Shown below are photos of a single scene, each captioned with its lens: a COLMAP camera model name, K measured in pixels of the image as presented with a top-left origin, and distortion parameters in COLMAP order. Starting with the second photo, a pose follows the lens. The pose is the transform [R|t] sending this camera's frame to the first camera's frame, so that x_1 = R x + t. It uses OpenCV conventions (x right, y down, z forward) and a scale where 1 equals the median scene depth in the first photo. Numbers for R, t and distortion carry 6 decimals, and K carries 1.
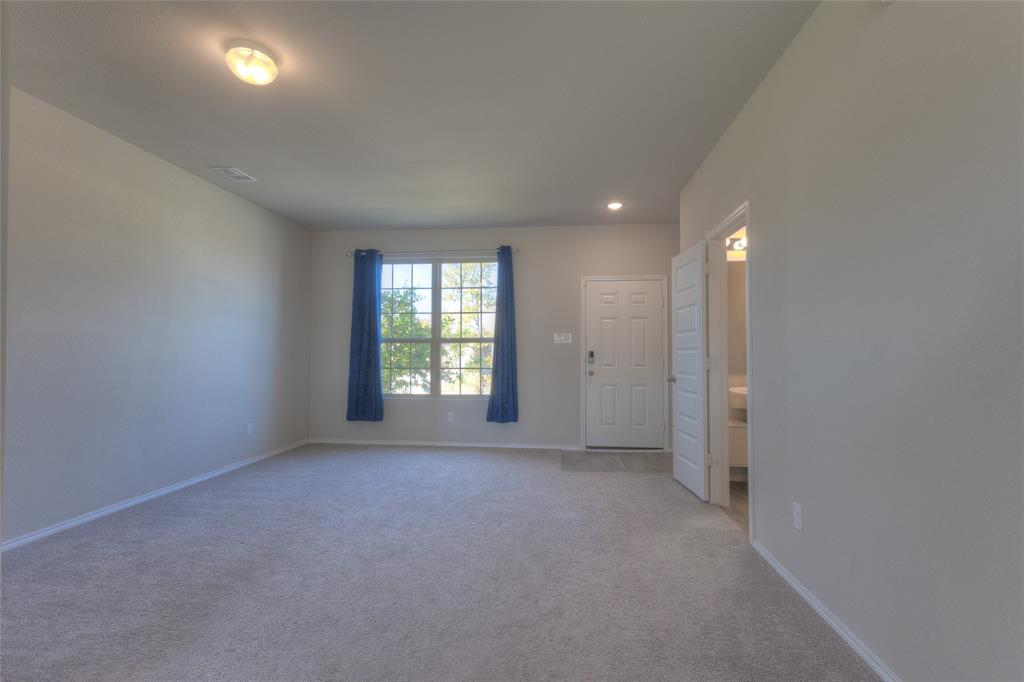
lens RADIAL K [[462.4, 0, 512.0], [0, 462.4, 341.0], [0, 0, 1]] dist [0.000160, 0.000020]
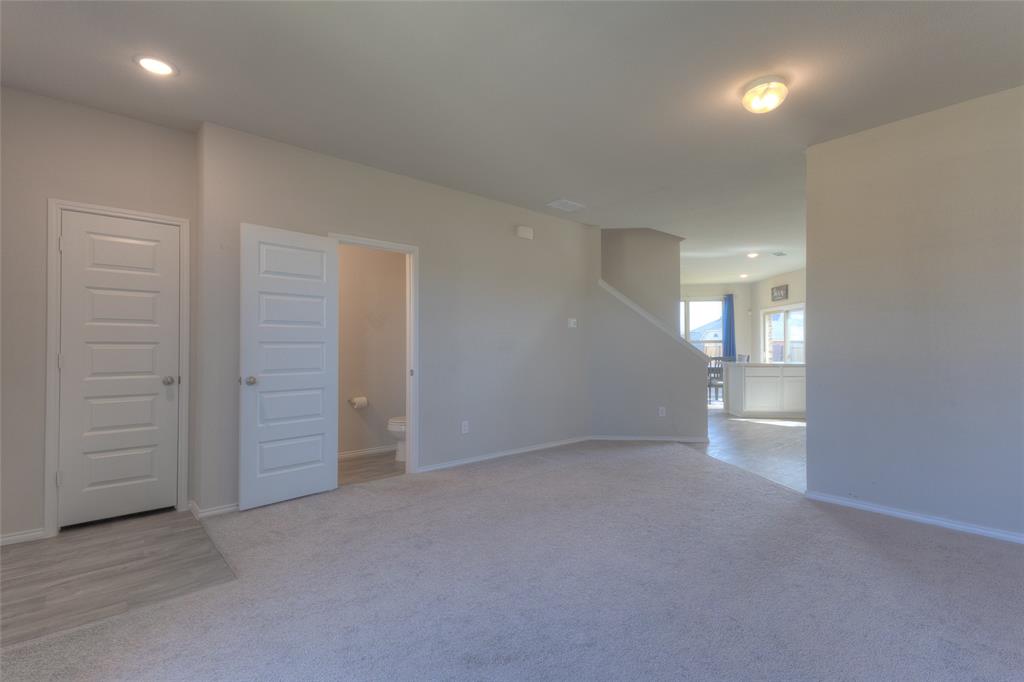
lens RADIAL K [[473.9, 0, 510.8], [0, 473.9, 341.6], [0, 0, 1]] dist [0.015809, -0.000769]
pose [[-0.737081, 0.007536, 0.675763, -0.381233], [-0.021649, 0.999161, -0.034756, 0.025580], [-0.675458, -0.040247, -0.736299, 0.964836]]
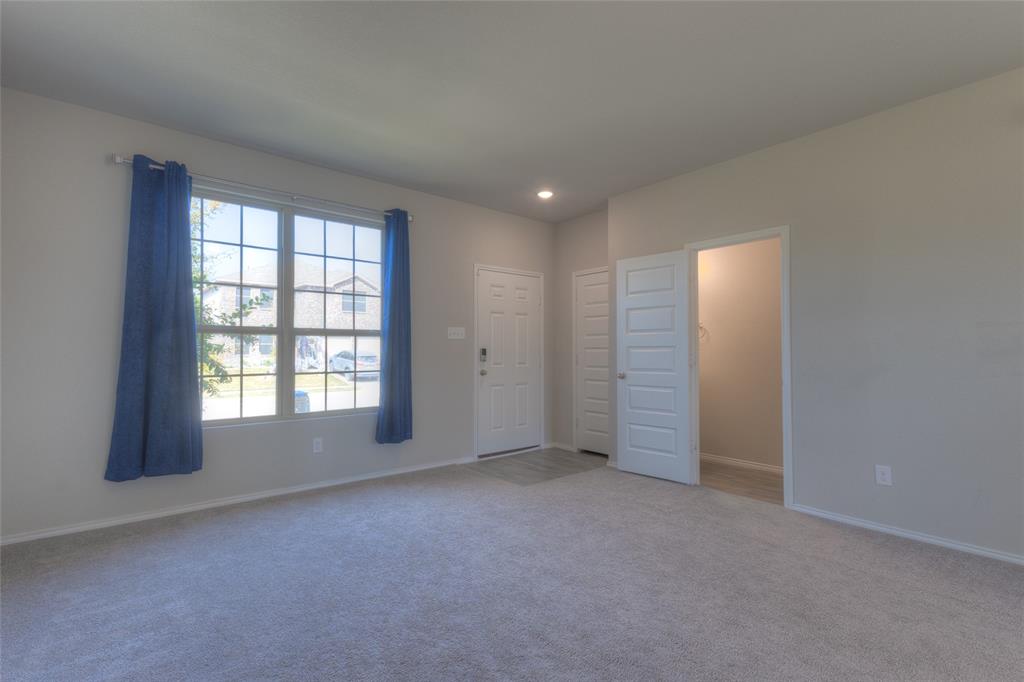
lens RADIAL K [[473.9, 0, 510.8], [0, 473.9, 341.6], [0, 0, 1]] dist [0.015809, -0.000769]
pose [[0.699720, 0.012974, 0.714300, -0.443115], [-0.021268, 0.999770, 0.002674, 0.005114], [-0.714101, -0.017063, 0.699835, 0.318440]]
